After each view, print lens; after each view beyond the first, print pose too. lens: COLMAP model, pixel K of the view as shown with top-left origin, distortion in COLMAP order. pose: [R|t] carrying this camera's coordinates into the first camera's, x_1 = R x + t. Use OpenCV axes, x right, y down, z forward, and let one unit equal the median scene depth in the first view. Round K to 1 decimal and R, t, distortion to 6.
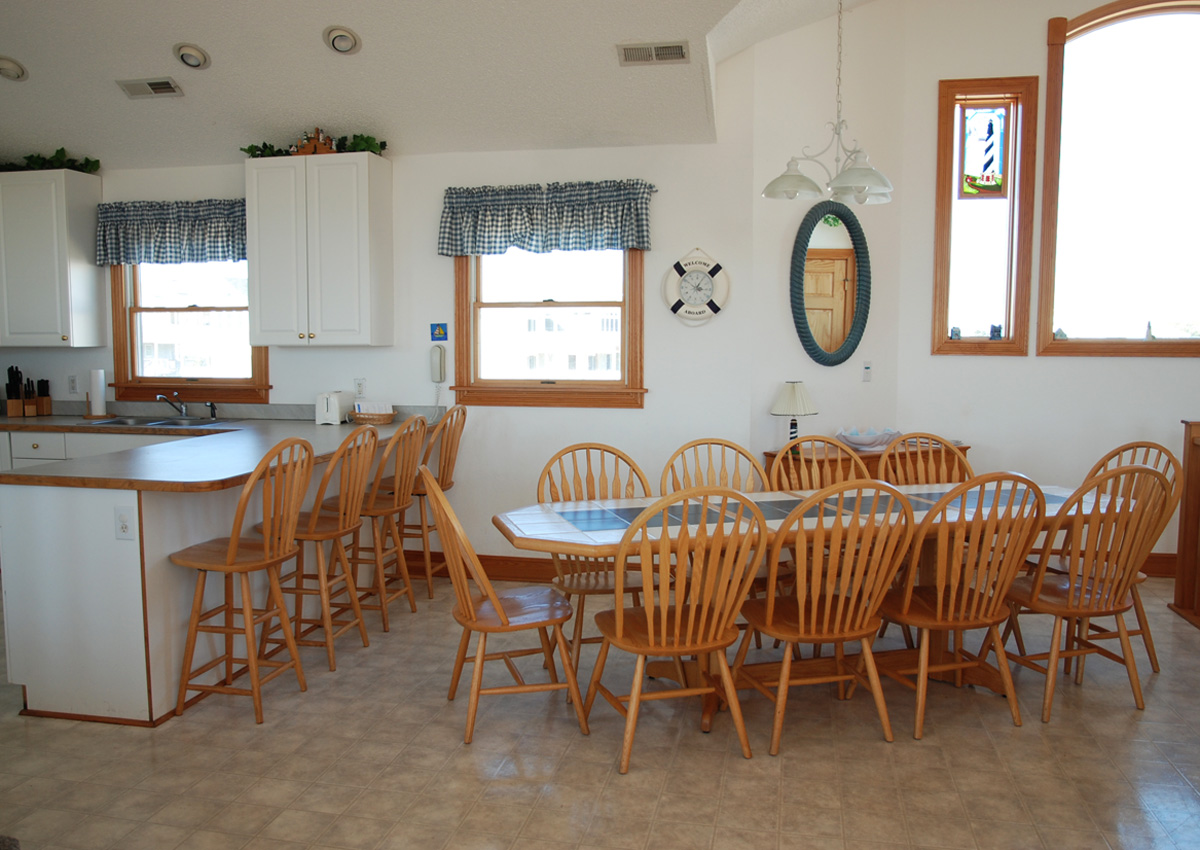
lens RADIAL K [[991.6, 0, 590.6], [0, 991.6, 441.7], [0, 0, 1]] dist [-0.105672, 0.107389]
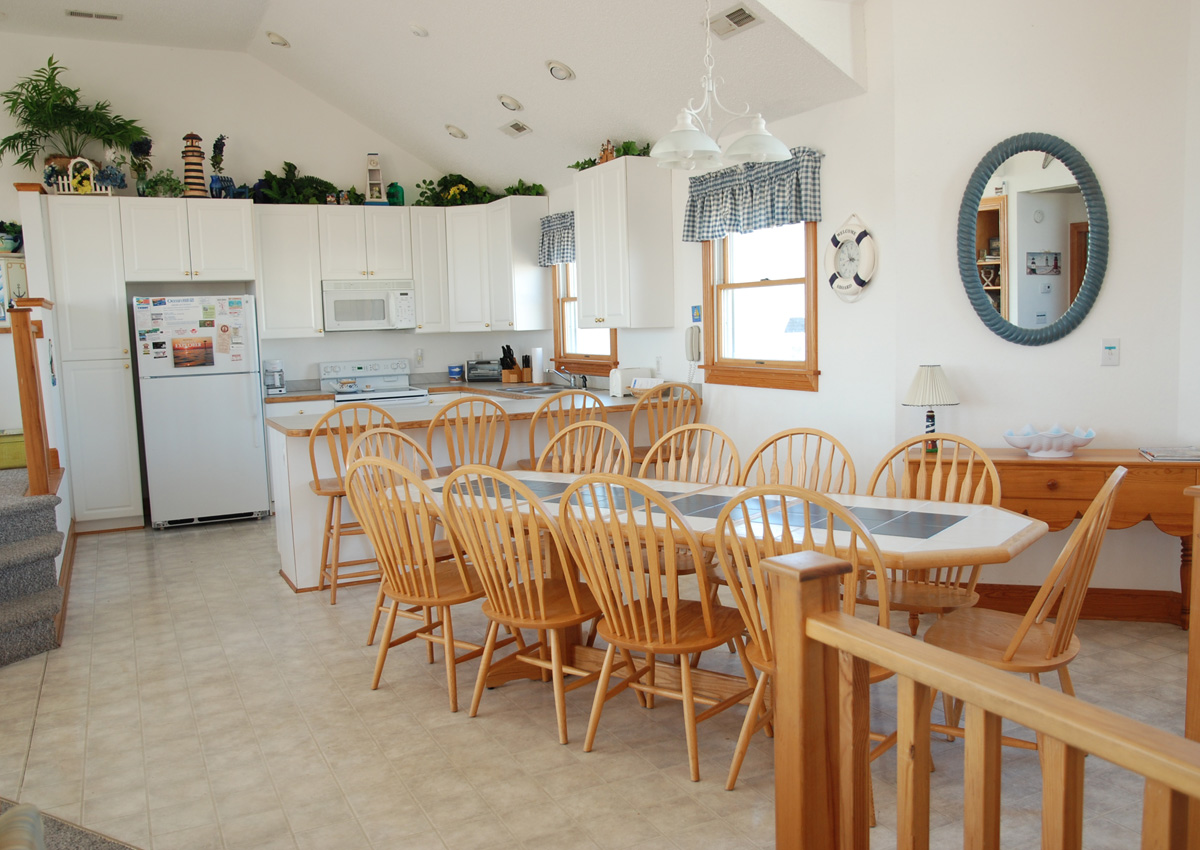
lens RADIAL K [[991.6, 0, 590.6], [0, 991.6, 441.7], [0, 0, 1]] dist [-0.105672, 0.107389]
pose [[0.641783, 0.070876, -0.763604, 0.576886], [-0.049395, 0.997473, 0.051068, -0.021743], [0.765294, 0.004944, 0.643662, 0.220794]]
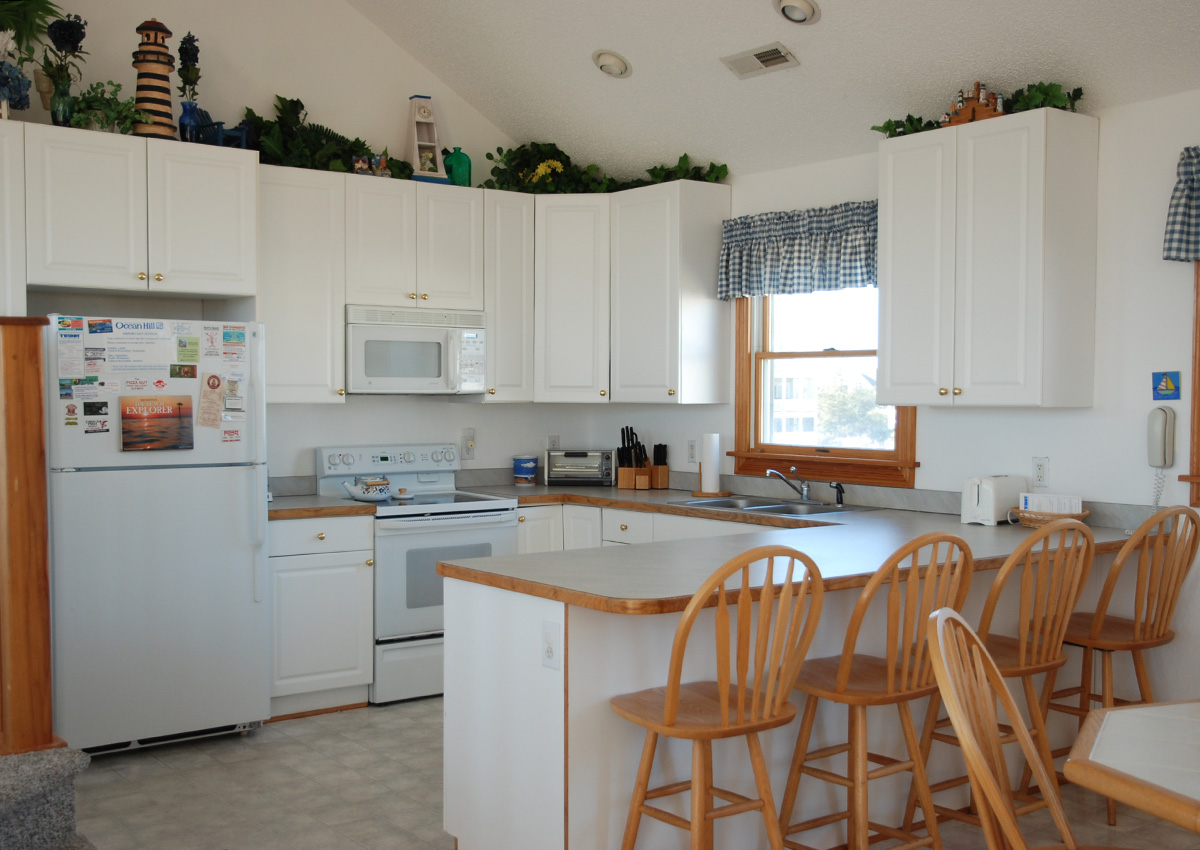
lens RADIAL K [[1332.9, 0, 586.1], [0, 1332.9, 430.7], [0, 0, 1]] dist [0.030571, 0.032282]
pose [[0.764086, 0.018505, -0.644849, 0.105232], [-0.067886, 0.996345, -0.051847, -0.015167], [0.641533, 0.083392, 0.762549, 0.133468]]
